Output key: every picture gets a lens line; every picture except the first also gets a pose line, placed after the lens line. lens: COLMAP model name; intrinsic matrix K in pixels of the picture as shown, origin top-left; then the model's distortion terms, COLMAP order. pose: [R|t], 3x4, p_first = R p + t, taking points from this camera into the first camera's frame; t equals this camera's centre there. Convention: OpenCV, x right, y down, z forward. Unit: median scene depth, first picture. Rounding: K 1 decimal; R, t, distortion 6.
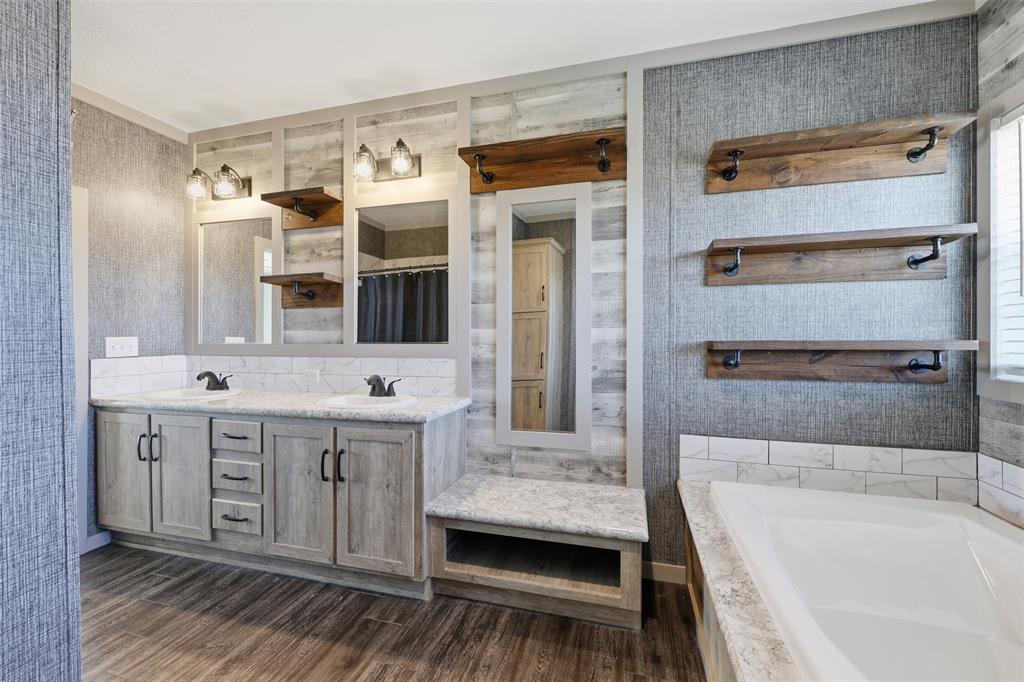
lens RADIAL K [[421.4, 0, 513.2], [0, 421.4, 337.4], [0, 0, 1]] dist [0.000648, 0.000356]
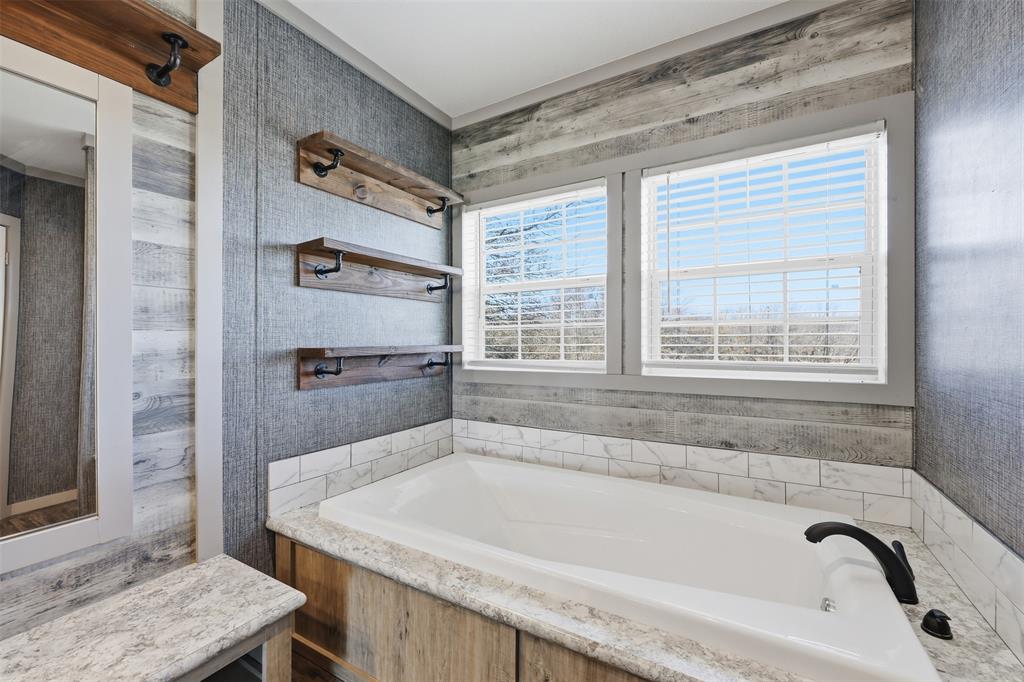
lens RADIAL K [[421.4, 0, 513.4], [0, 421.4, 342.1], [0, 0, 1]] dist [0.000648, 0.000356]
pose [[0.253628, -0.002400, 0.967299, -0.277129], [0.003880, 0.999991, 0.001464, -0.004177], [-0.967294, 0.003381, 0.253635, 0.336615]]
